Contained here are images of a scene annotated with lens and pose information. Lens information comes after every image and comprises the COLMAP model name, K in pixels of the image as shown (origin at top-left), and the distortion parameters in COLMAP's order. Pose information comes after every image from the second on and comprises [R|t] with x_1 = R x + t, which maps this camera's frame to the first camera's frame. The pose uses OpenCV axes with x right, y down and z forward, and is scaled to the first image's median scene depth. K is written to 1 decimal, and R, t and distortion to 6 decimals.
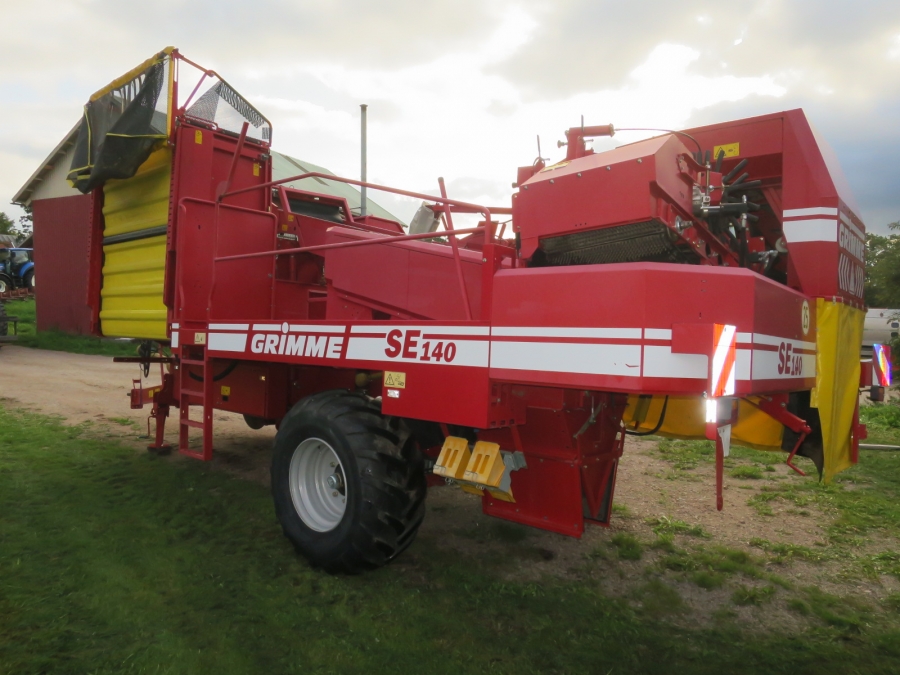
lens RADIAL K [[648.0, 0, 450.0], [0, 648.0, 342.3], [0, 0, 1]] dist [-0.058225, 0.015326]
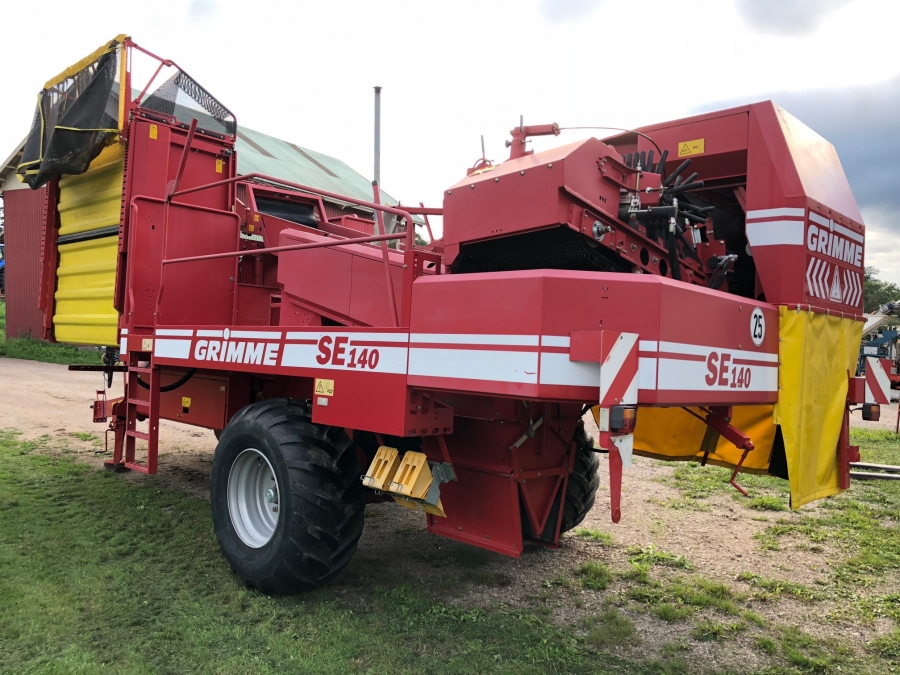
lens RADIAL K [[743.8, 0, 452.3], [0, 743.8, 336.1], [0, 0, 1]] dist [0.013224, 0.012805]
pose [[0.998770, 0.008450, -0.048867, 0.135686], [-0.009719, 0.999620, -0.025786, 0.006241], [0.048631, 0.026229, 0.998472, -0.093605]]
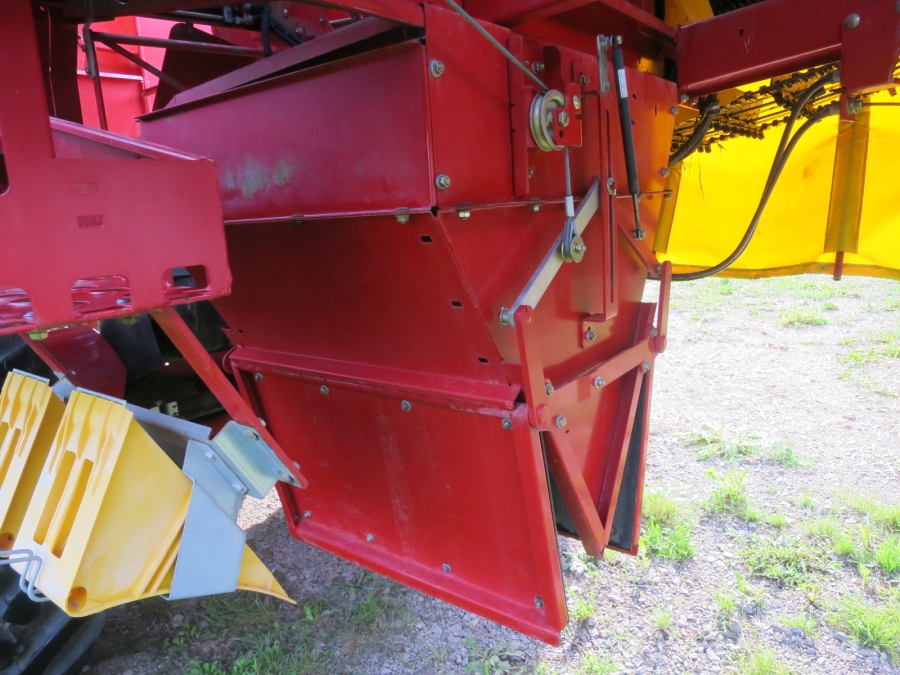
lens RADIAL K [[648.0, 0, 451.7], [0, 648.0, 337.1], [0, 0, 1]] dist [-0.058225, 0.015326]
pose [[0.991833, -0.120773, 0.041010, 0.139904], [0.109785, 0.972055, 0.207501, 0.085877], [-0.064924, -0.201305, 0.977375, 0.660369]]
